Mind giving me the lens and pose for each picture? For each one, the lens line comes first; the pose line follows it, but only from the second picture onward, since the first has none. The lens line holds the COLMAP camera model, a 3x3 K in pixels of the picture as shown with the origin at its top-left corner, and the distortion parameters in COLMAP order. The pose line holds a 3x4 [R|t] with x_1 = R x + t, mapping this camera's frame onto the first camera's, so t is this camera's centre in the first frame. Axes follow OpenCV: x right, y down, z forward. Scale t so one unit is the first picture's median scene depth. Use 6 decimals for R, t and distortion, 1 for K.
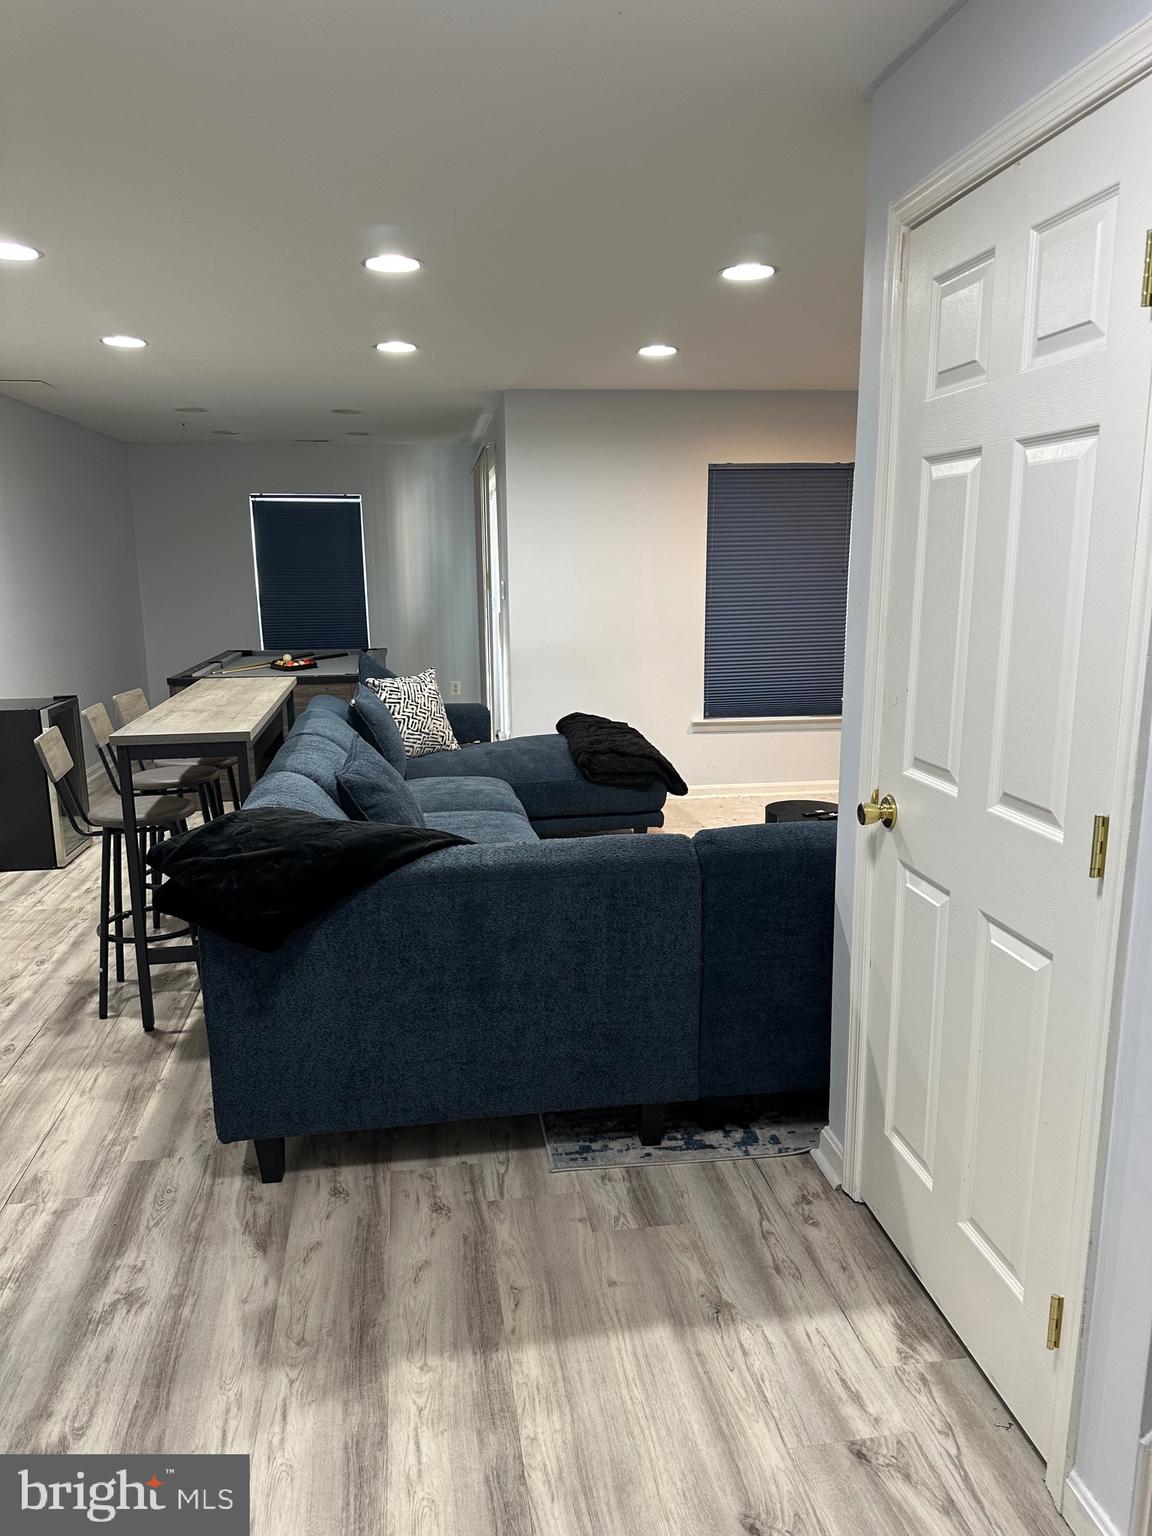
lens RADIAL K [[1080.5, 0, 576.0], [0, 1080.5, 768.0], [0, 0, 1]] dist [0.064882, -0.079549]
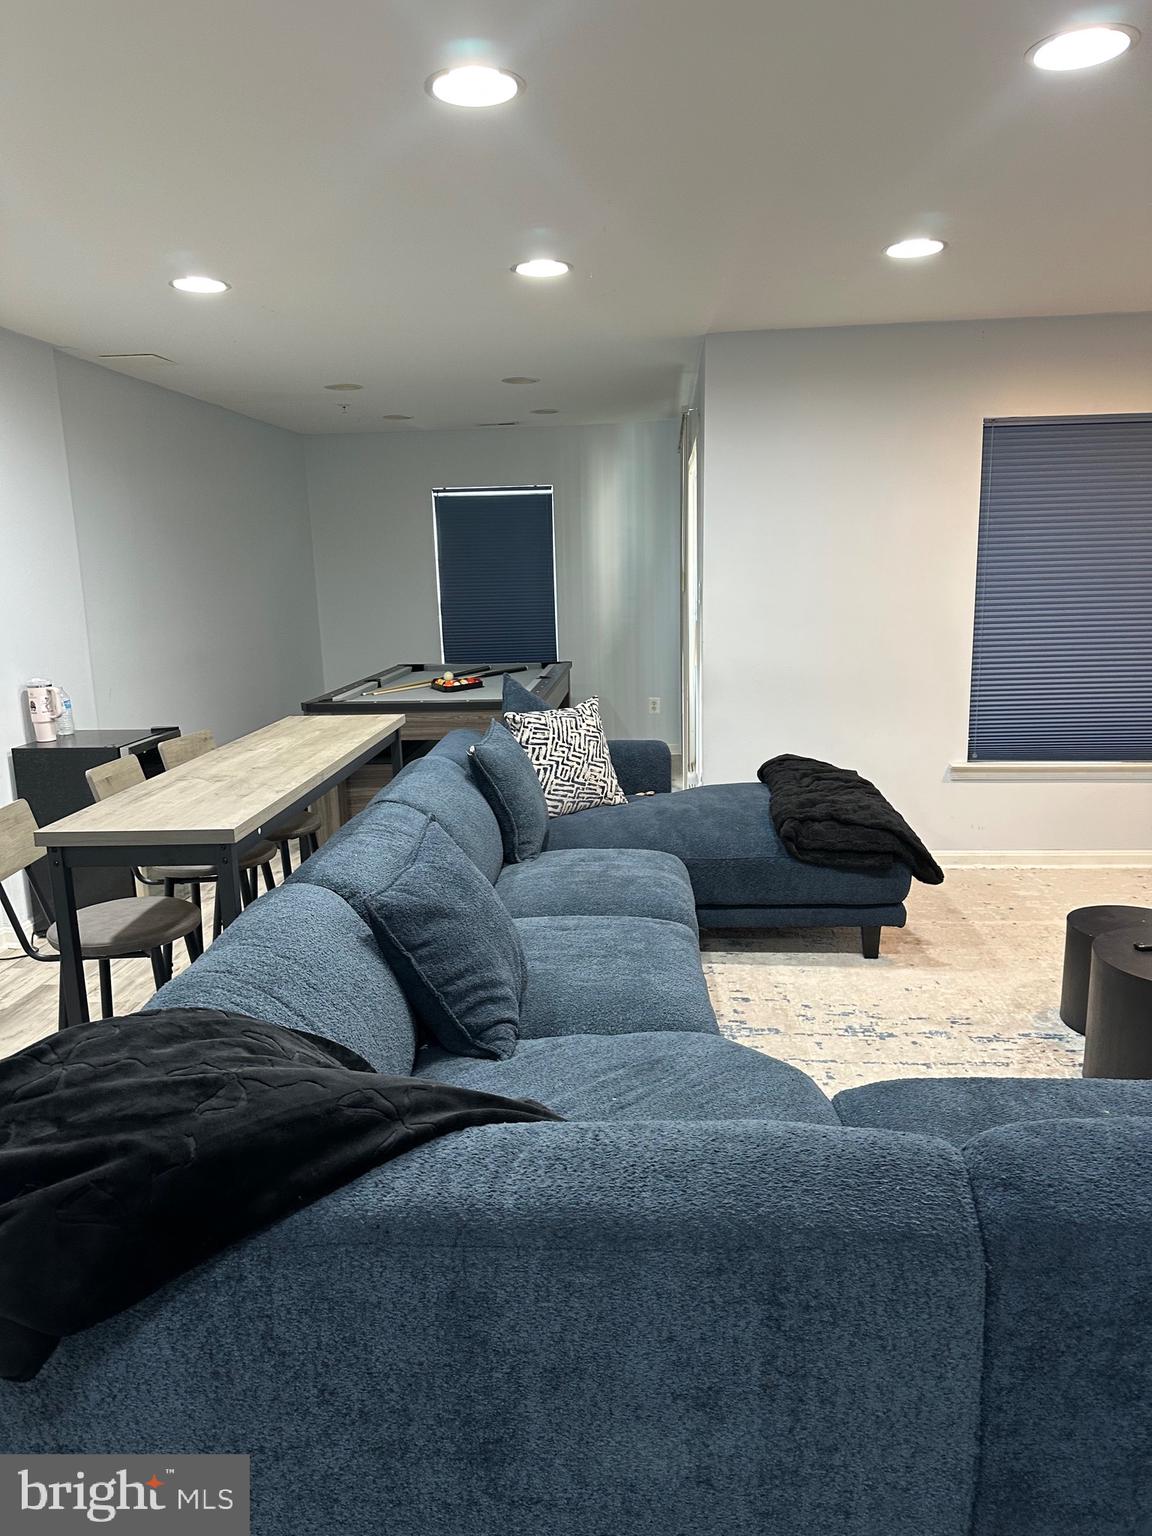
lens RADIAL K [[1111.8, 0, 540.1], [0, 1111.8, 771.6], [0, 0, 1]] dist [0.136279, -0.214184]
pose [[0.971761, 0.023695, -0.234774, 0.019339], [-0.023574, 0.999717, 0.003321, -0.043081], [0.234786, 0.002307, 0.972044, 0.227254]]
